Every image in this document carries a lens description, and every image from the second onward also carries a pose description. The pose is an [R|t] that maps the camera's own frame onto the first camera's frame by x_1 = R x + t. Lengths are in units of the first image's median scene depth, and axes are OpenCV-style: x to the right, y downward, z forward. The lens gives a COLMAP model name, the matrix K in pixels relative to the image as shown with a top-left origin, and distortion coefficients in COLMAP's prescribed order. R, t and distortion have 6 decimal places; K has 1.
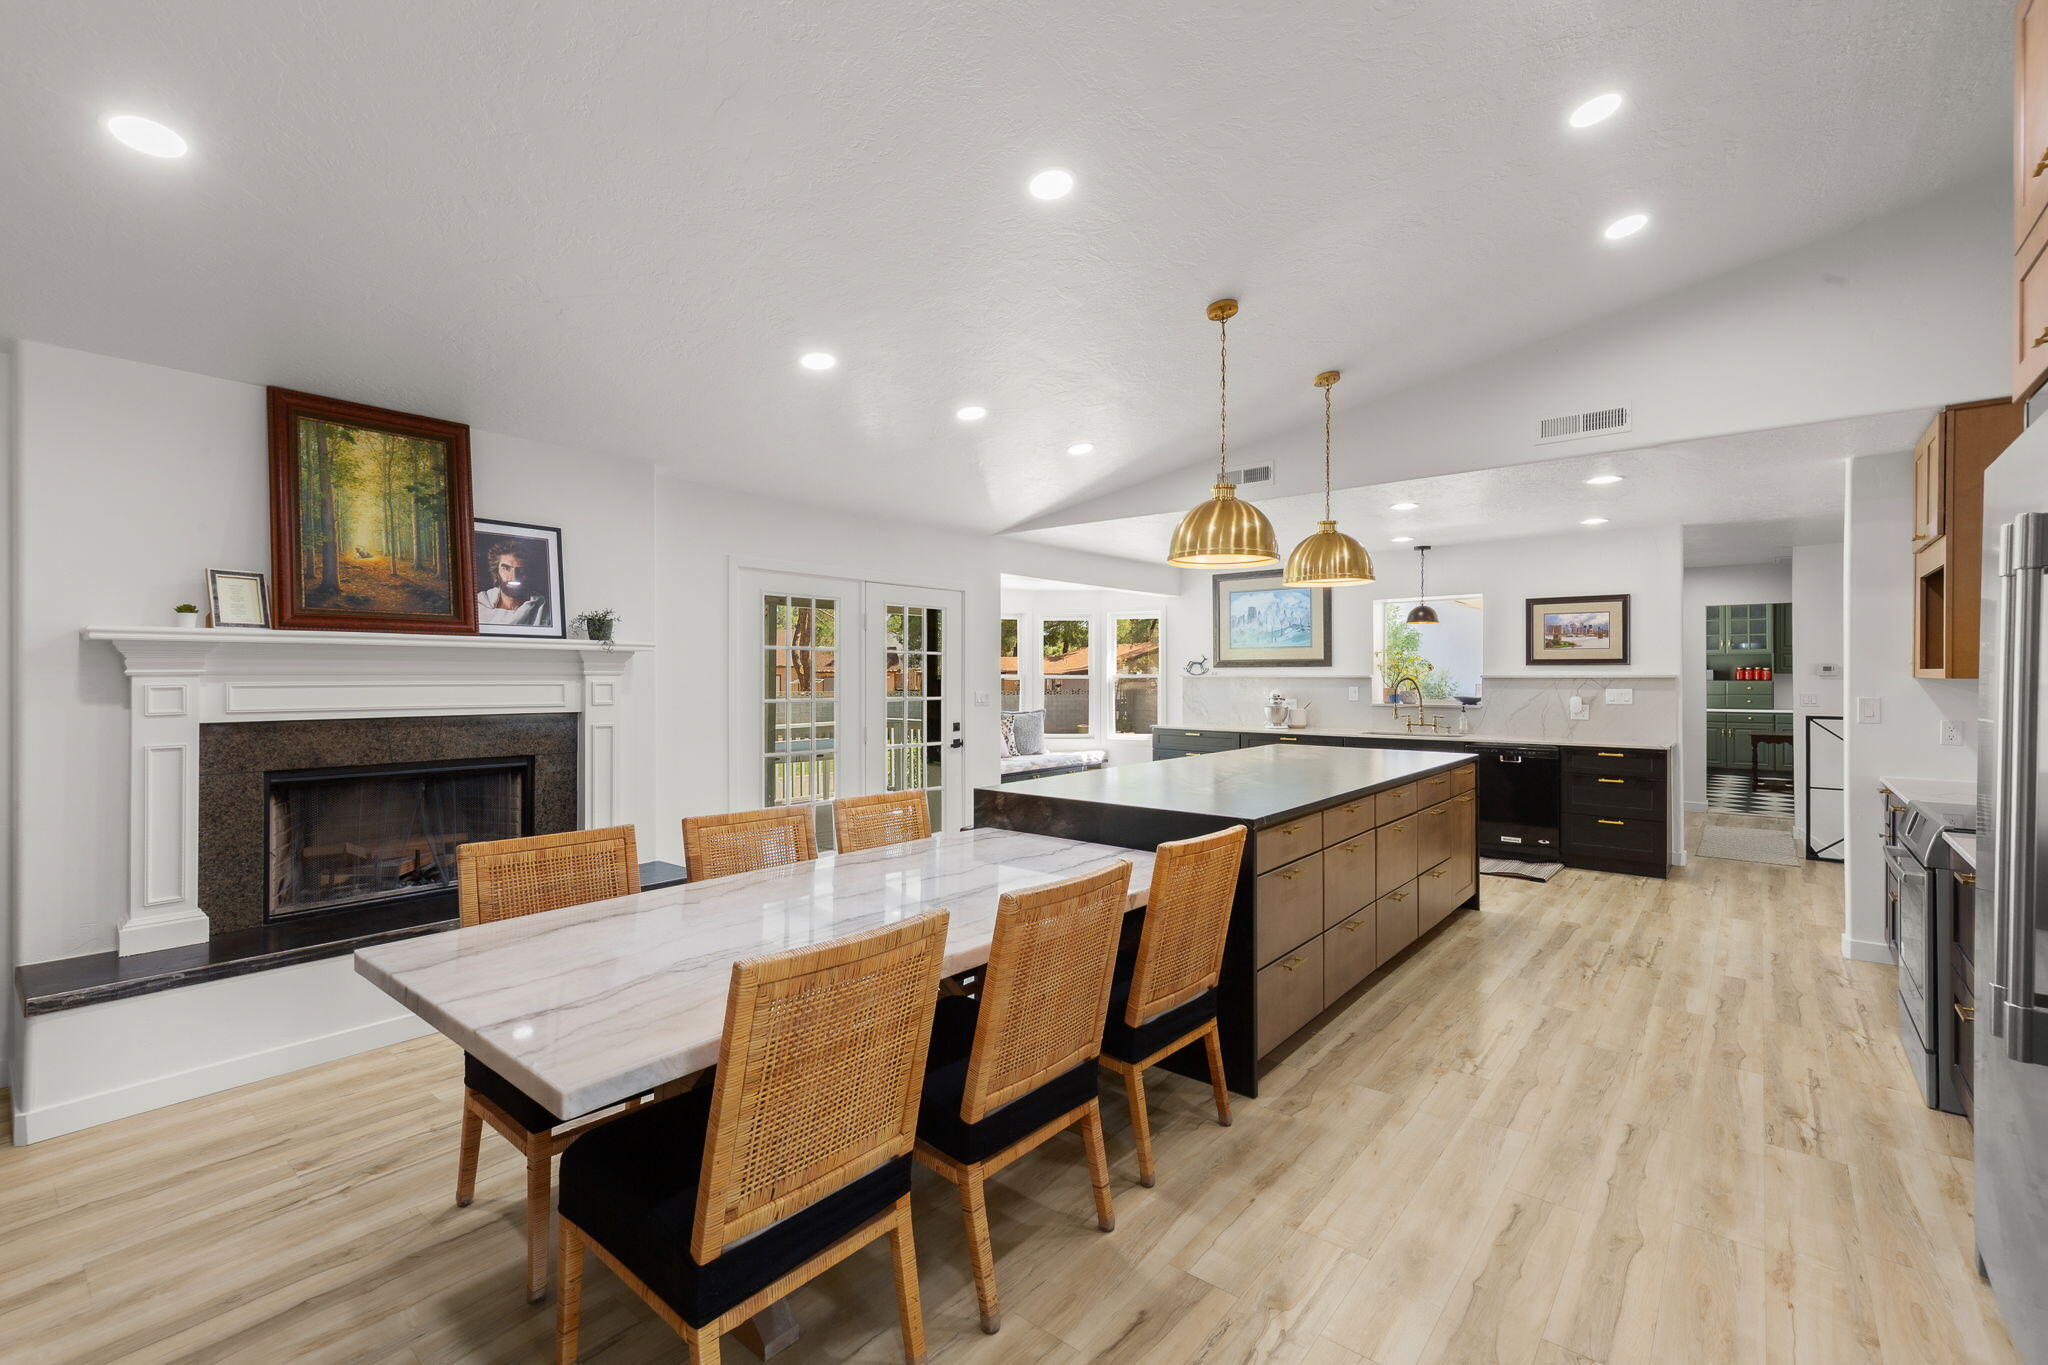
lens RADIAL K [[873.6, 0, 1021.9], [0, 873.6, 685.5], [0, 0, 1]] dist [0.003830, -0.000018]
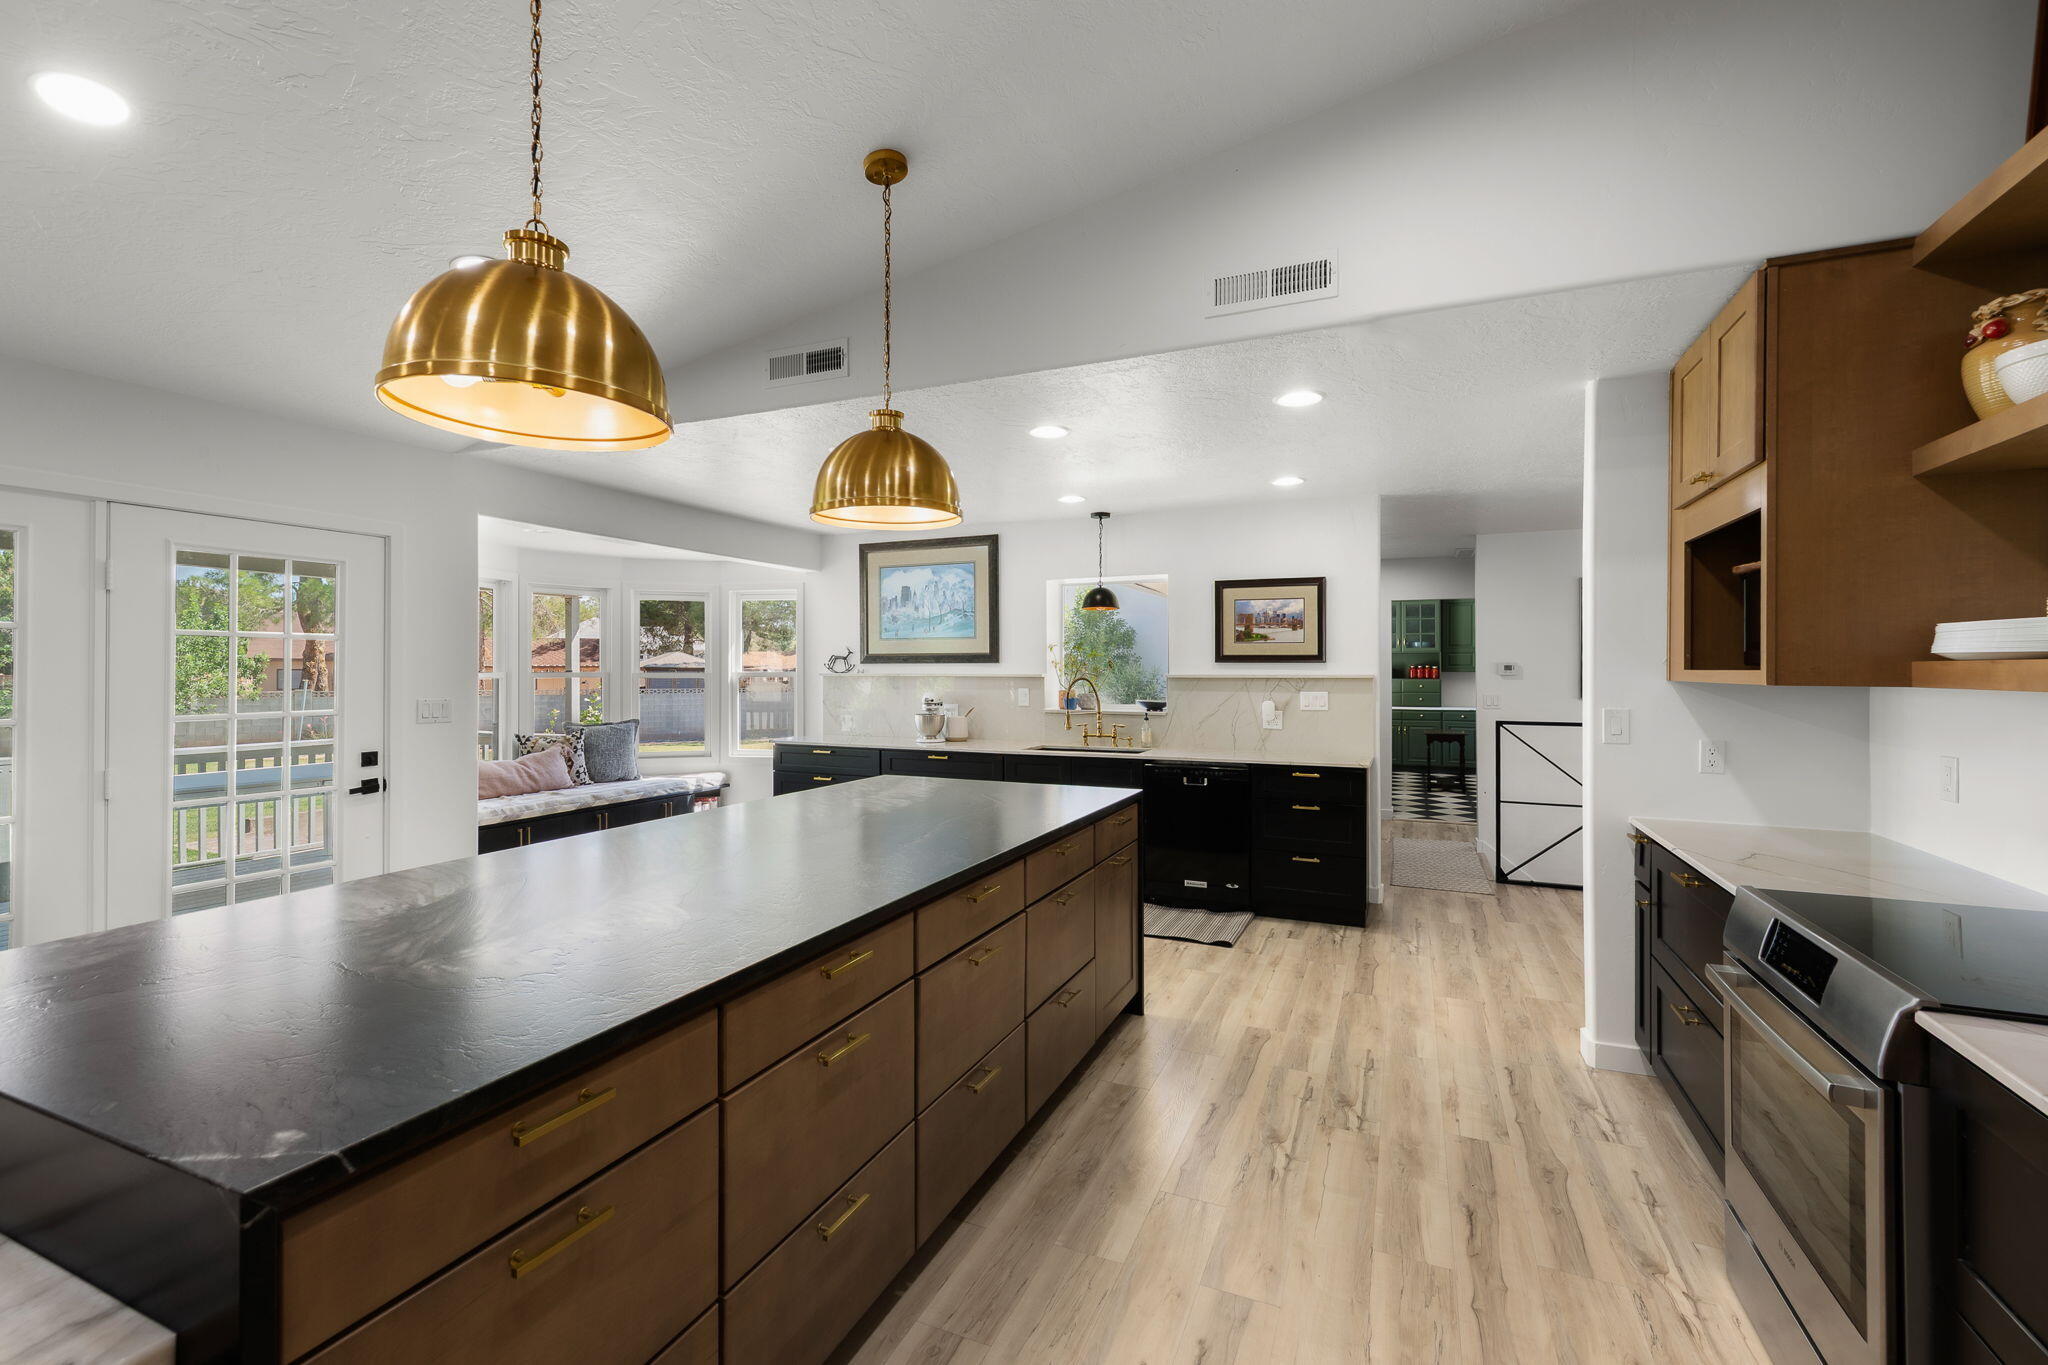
lens RADIAL K [[873.6, 0, 1021.9], [0, 873.6, 685.5], [0, 0, 1]] dist [0.003830, -0.000018]
pose [[0.960258, -0.002512, 0.279103, 0.186570], [0.001195, 0.999987, 0.004888, -0.006068], [-0.279111, -0.004360, 0.960249, 0.284030]]
